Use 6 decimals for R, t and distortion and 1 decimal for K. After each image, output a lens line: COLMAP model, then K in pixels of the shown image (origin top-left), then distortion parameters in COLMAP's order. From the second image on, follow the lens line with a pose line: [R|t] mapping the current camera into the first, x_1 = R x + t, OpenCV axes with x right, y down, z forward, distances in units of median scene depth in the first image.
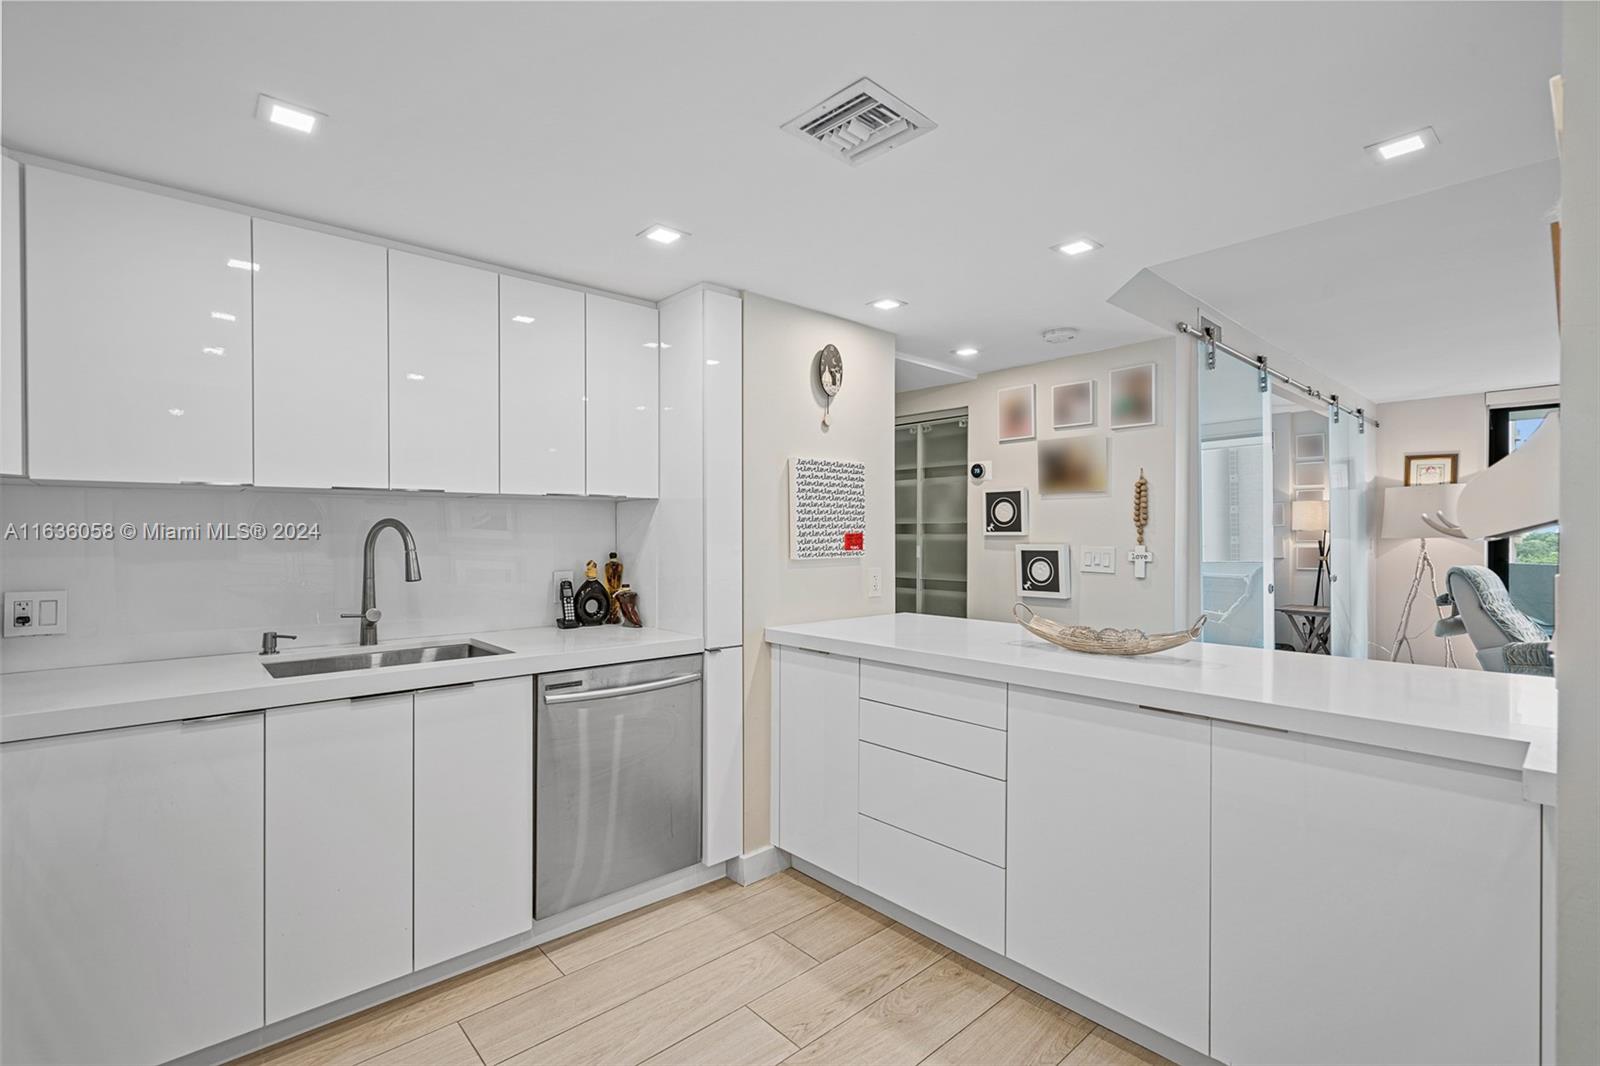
lens RADIAL K [[723.0, 0, 793.8], [0, 723.0, 530.8], [0, 0, 1]] dist [-0.002499, 0.000124]
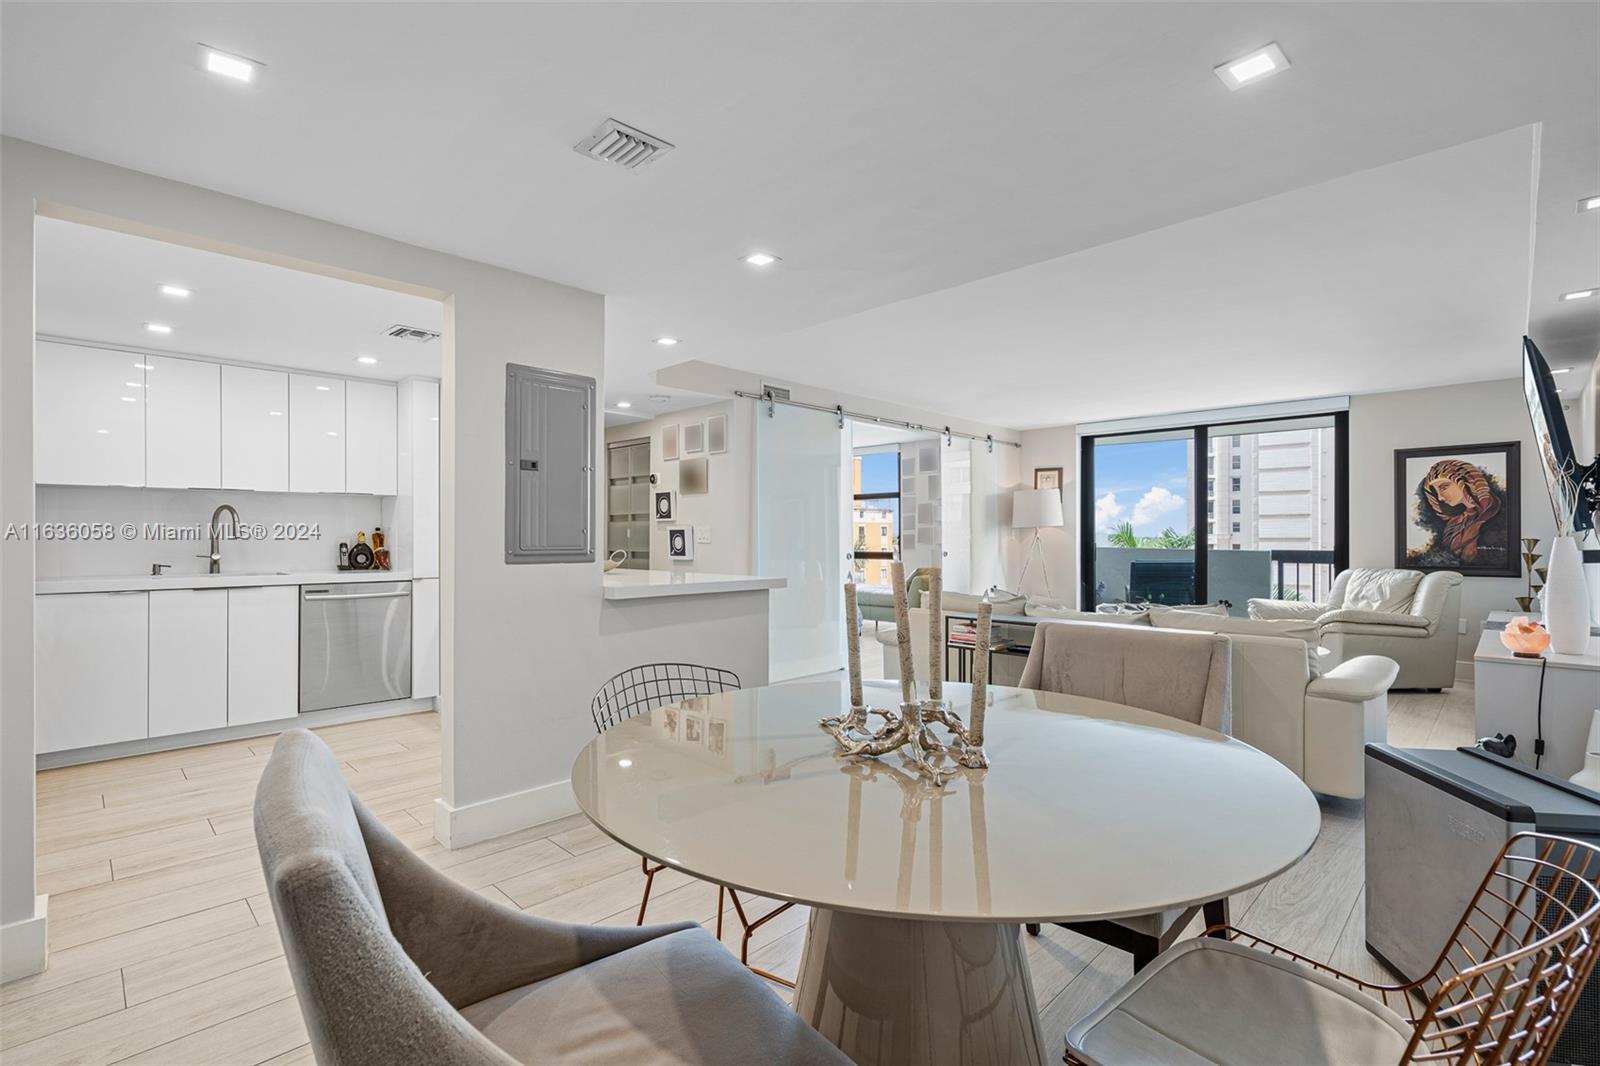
lens RADIAL K [[732.0, 0, 799.9], [0, 732.0, 539.2], [0, 0, 1]] dist [-0.001827, 0.000366]
pose [[0.998396, 0.001149, 0.056601, 0.660165], [-0.001600, 0.999967, 0.007923, 0.043962], [-0.056590, -0.008001, 0.998365, -0.785358]]
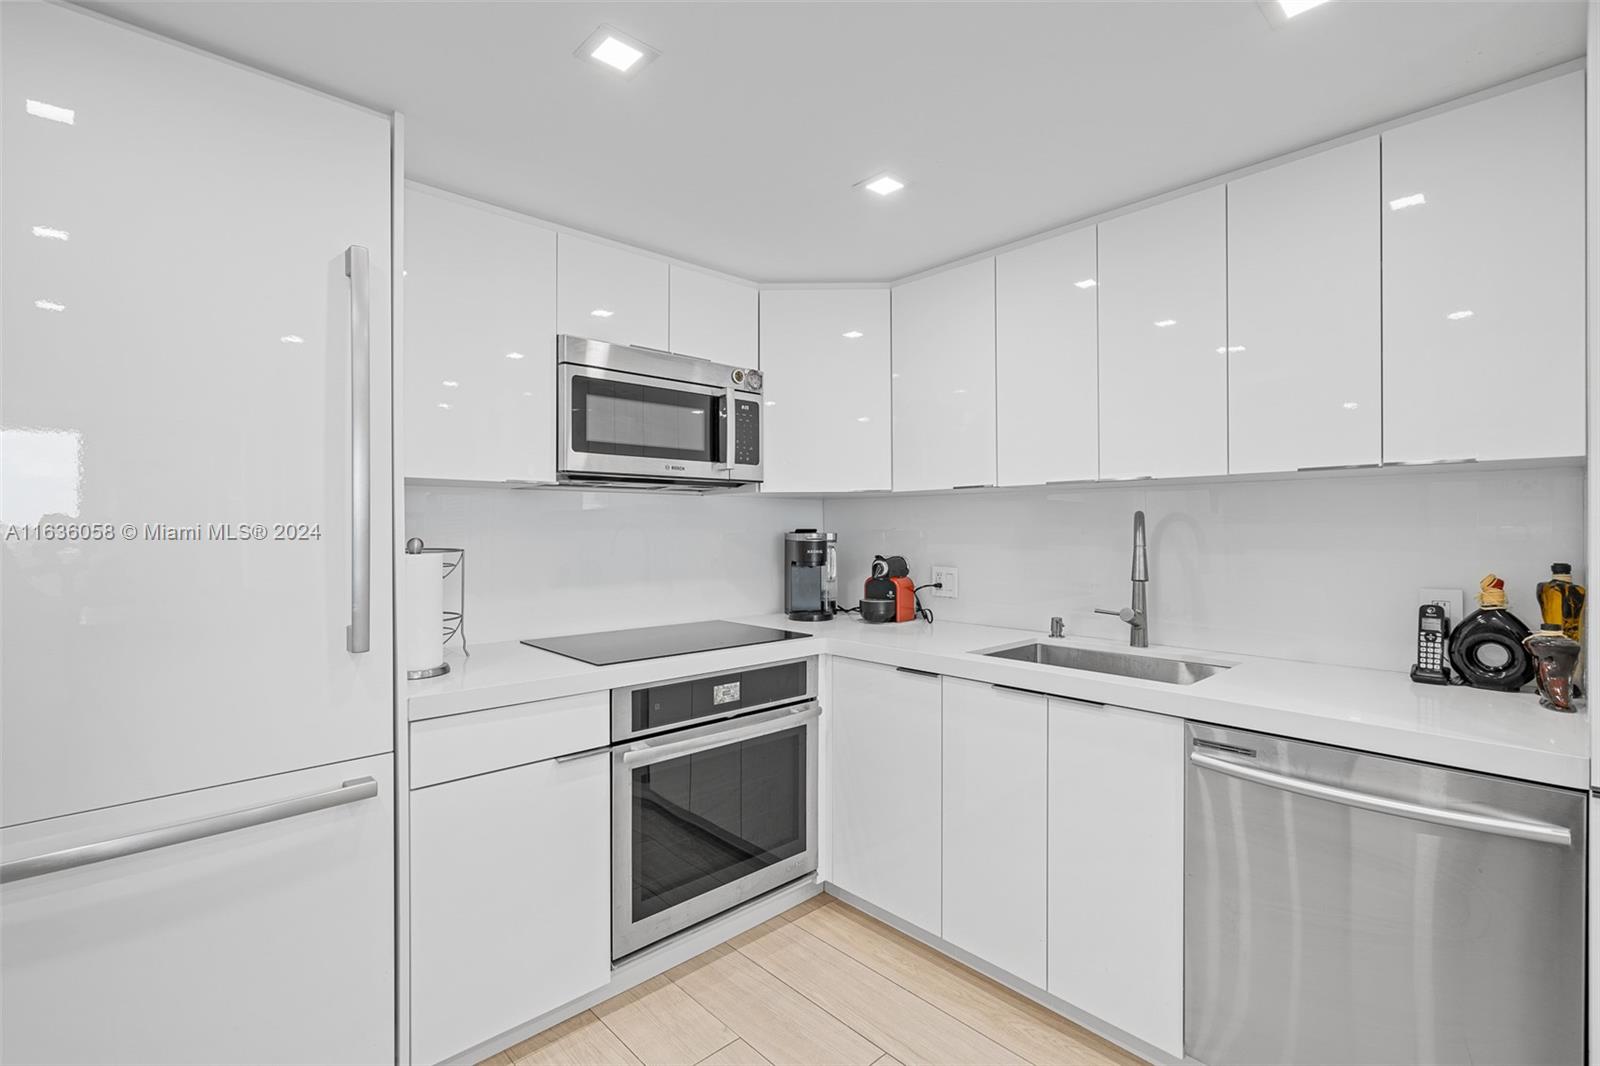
lens RADIAL K [[727.7, 0, 799.6], [0, 727.7, 523.9], [0, 0, 1]] dist [-0.001014, 0.000072]
pose [[0.021642, -0.003335, -0.999760, 0.285067], [0.005716, 0.999979, -0.003212, -0.000318], [0.999749, -0.005645, 0.021660, 0.445908]]
